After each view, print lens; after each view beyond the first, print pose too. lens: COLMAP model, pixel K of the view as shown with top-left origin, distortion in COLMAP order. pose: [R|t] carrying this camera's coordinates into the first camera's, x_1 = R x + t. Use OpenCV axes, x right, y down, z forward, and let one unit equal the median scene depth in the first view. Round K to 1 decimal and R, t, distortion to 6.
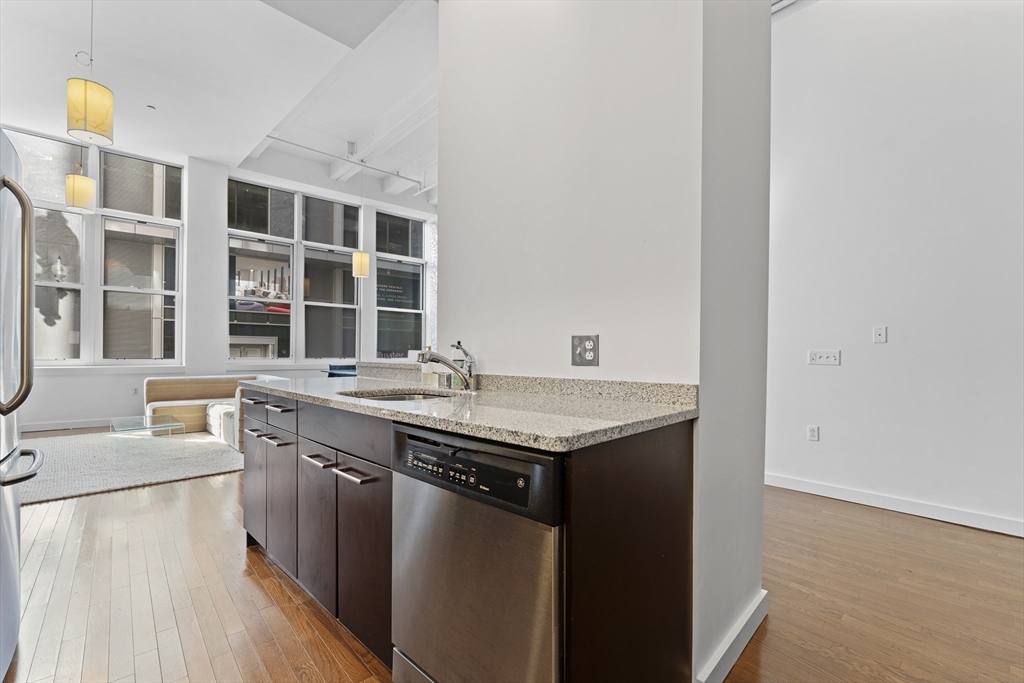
lens RADIAL K [[436.2, 0, 508.8], [0, 436.2, 347.4], [0, 0, 1]] dist [-0.000627, 0.028570]
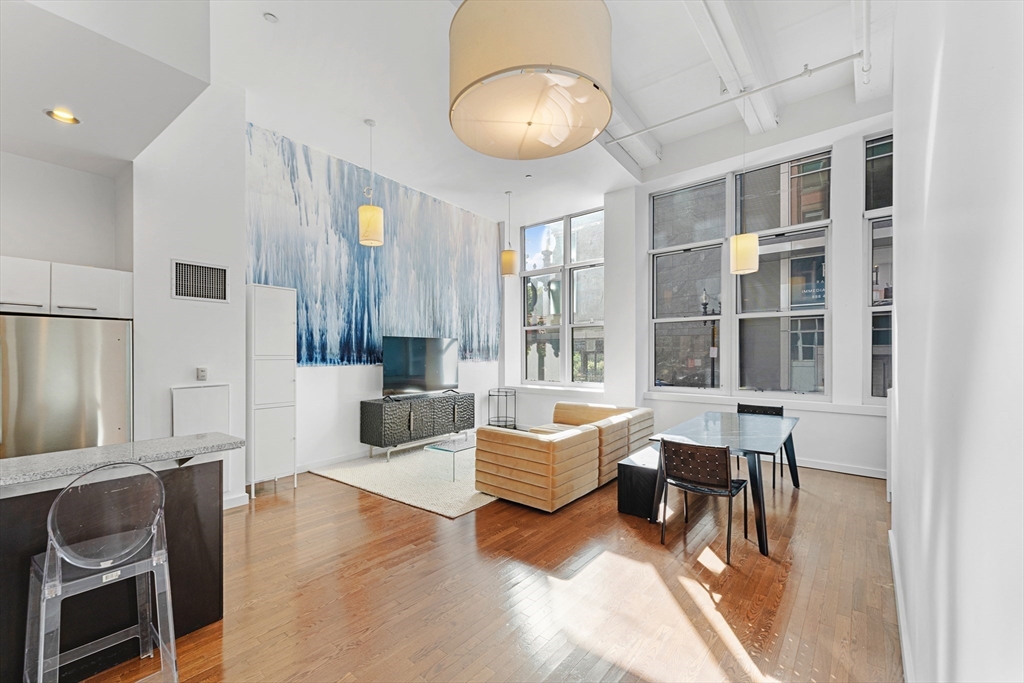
lens RADIAL K [[419.3, 0, 506.3], [0, 419.3, 353.4], [0, 0, 1]] dist [0.000473, -0.000039]
pose [[0.129157, -0.007658, -0.991595, 0.177379], [0.014186, 0.999882, -0.005874, -0.036214], [0.991523, -0.013308, 0.129250, 0.459934]]
